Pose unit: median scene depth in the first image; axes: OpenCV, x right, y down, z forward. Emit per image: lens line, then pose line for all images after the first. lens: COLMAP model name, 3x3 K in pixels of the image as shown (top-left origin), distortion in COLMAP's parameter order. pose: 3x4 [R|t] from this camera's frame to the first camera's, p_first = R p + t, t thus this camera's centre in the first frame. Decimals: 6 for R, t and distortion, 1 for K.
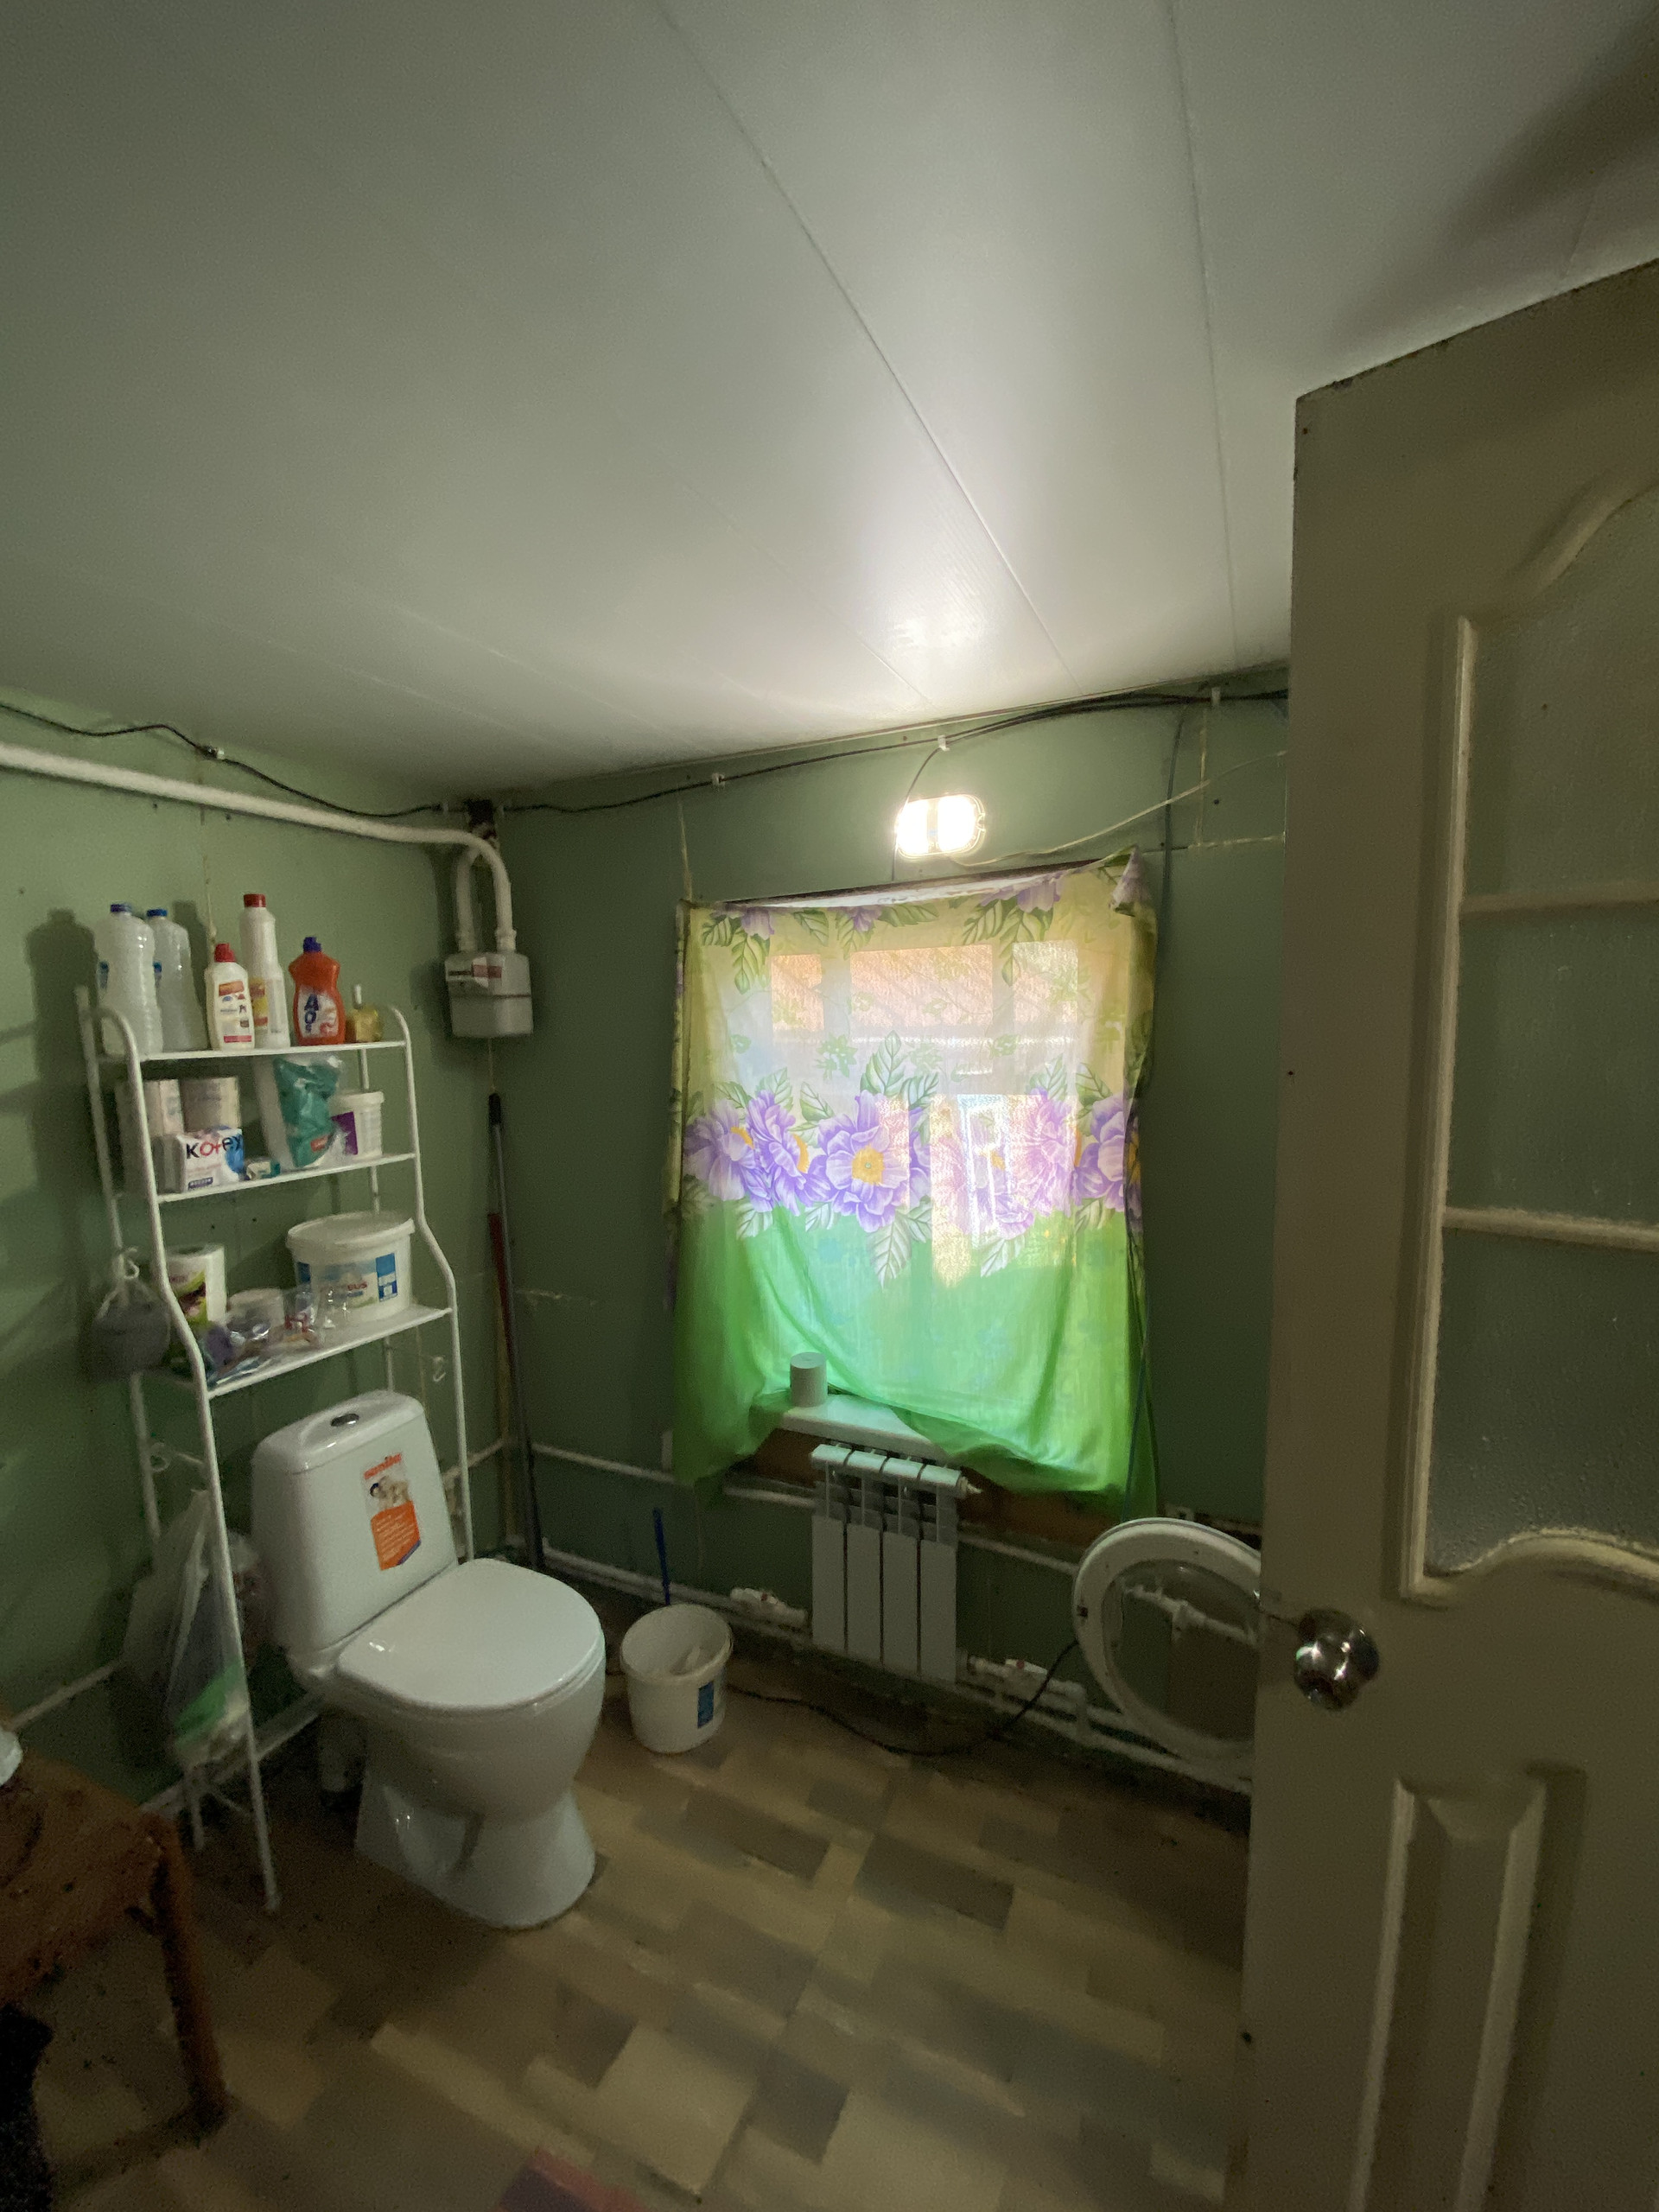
lens RADIAL K [[885.7, 0, 832.3], [0, 885.7, 1109.9], [0, 0, 1]] dist [0.037761, -0.025856]
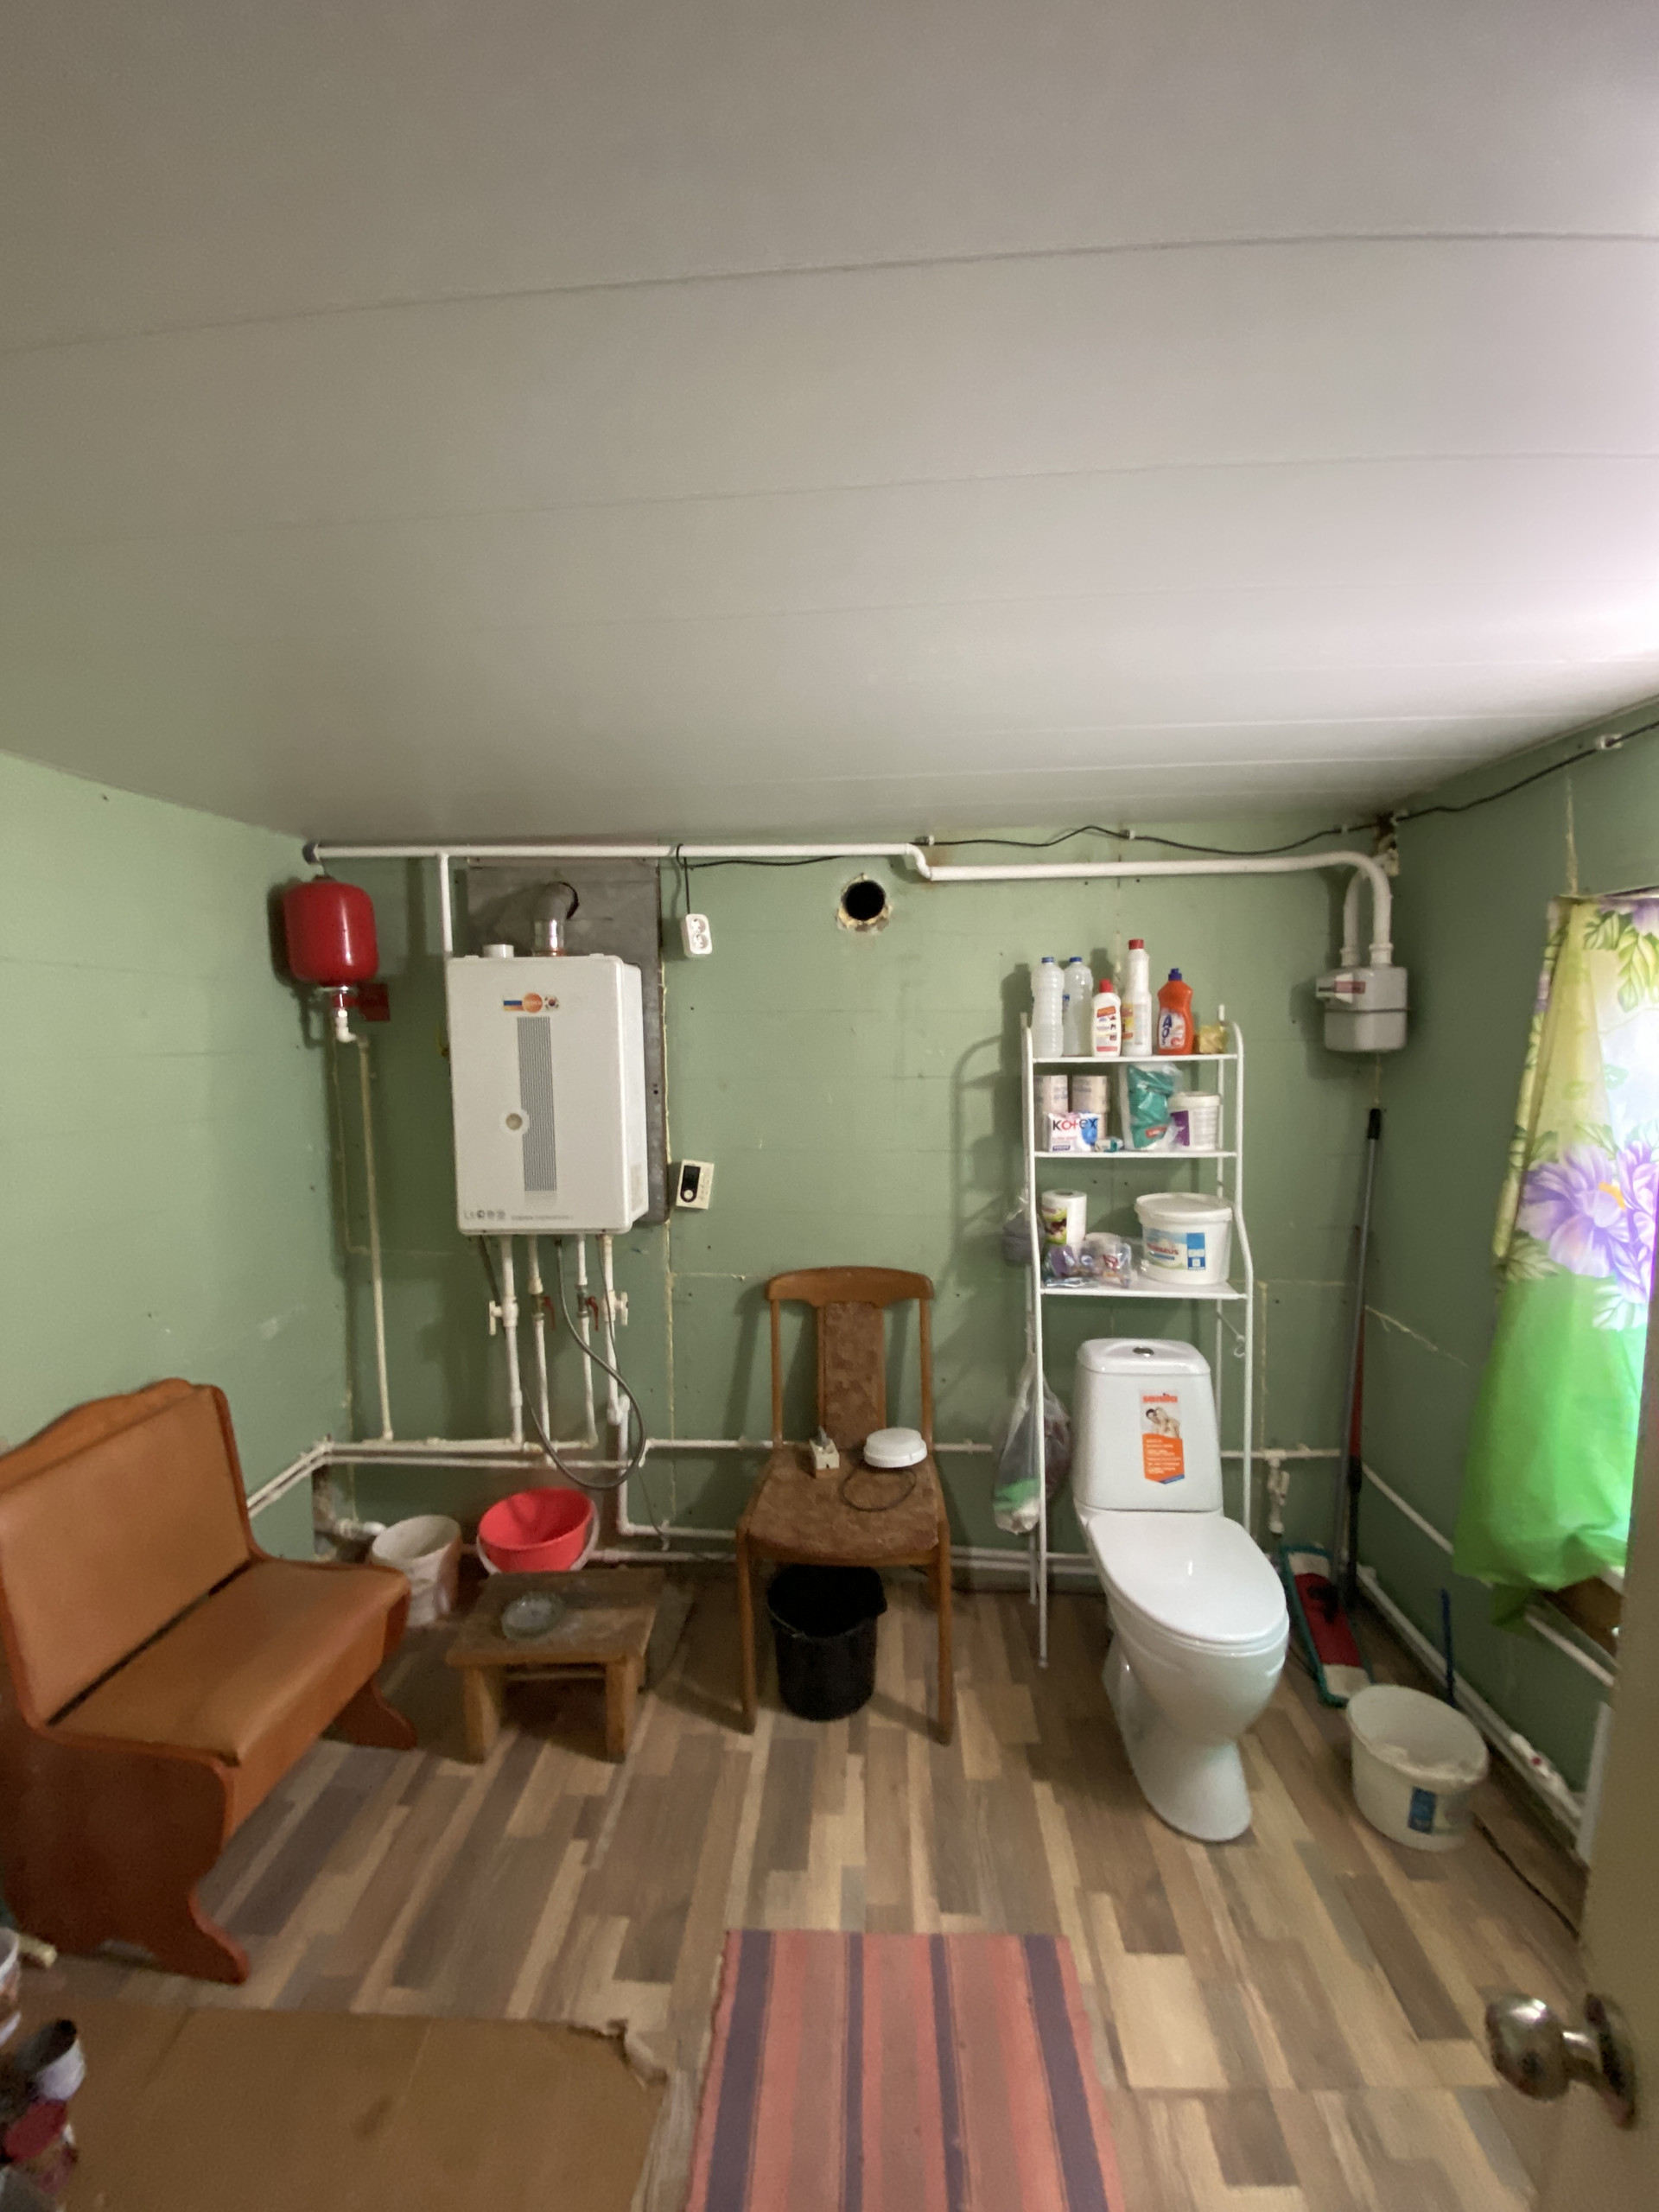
lens RADIAL K [[896.4, 0, 829.5], [0, 896.4, 1106.0], [0, 0, 1]] dist [0.016712, -0.016135]
pose [[0.364376, 0.103811, -0.925448, 0.427347], [-0.092112, 0.992912, 0.075111, -0.052079], [0.926685, 0.057876, 0.371355, 0.094418]]
